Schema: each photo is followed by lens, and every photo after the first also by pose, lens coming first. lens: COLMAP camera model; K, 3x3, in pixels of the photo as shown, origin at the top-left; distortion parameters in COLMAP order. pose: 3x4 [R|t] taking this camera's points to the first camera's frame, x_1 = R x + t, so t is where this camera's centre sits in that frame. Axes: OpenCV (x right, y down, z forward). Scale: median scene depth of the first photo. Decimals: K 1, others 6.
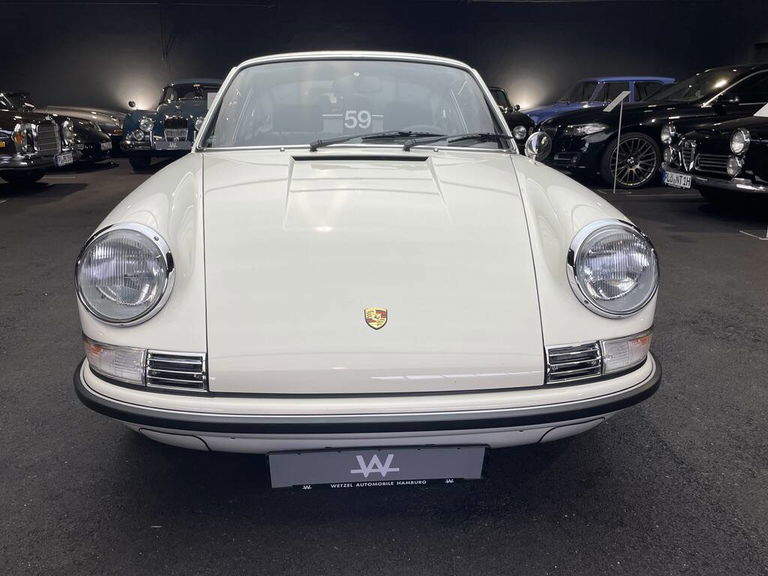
lens RADIAL K [[690.5, 0, 388.8], [0, 690.5, 287.3], [0, 0, 1]] dist [0.065380, -0.084222]
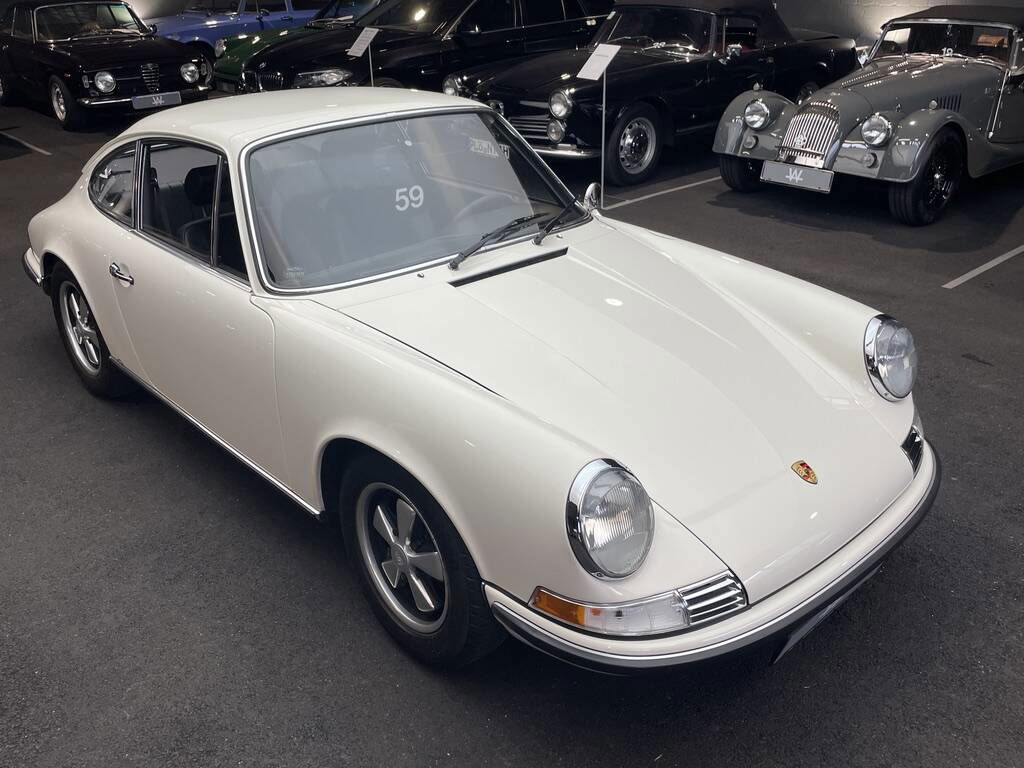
lens RADIAL K [[920.7, 0, 517.1], [0, 920.7, 377.8], [0, 0, 1]] dist [0.065380, -0.084222]
pose [[0.779332, -0.270501, 0.565217, -0.593718], [0.175408, 0.960137, 0.217644, -0.252680], [-0.601559, -0.070474, 0.795714, 0.082342]]
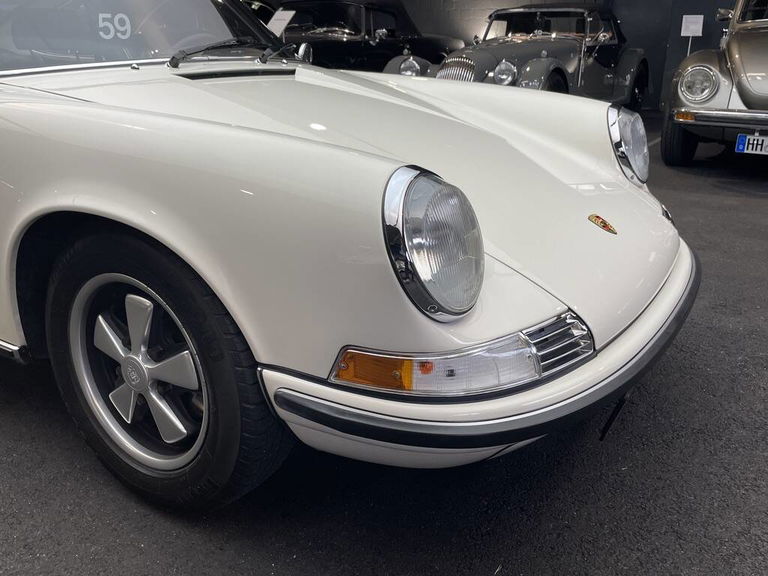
lens RADIAL K [[690.5, 0, 385.2], [0, 690.5, 282.5], [0, 0, 1]] dist [0.065380, -0.084222]
pose [[0.589506, -0.265475, 0.762893, -0.501498], [0.209292, 0.962397, 0.173174, -0.053471], [-0.780179, 0.057581, 0.622901, 0.345244]]
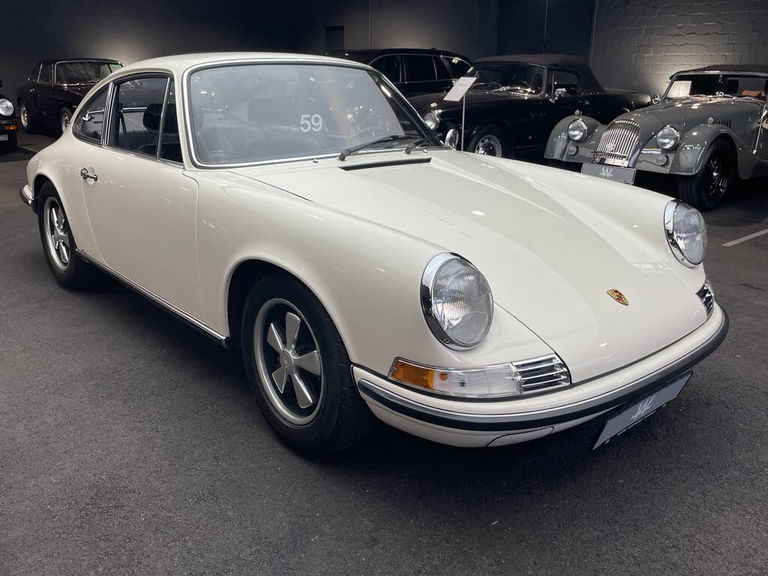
lens RADIAL K [[690.5, 0, 383.3], [0, 690.5, 283.9], [0, 0, 1]] dist [0.065380, -0.084222]
pose [[0.797899, -0.168064, 0.578888, -0.593104], [0.146129, 0.985630, 0.084736, -0.078863], [-0.584810, 0.016981, 0.810992, 0.109339]]
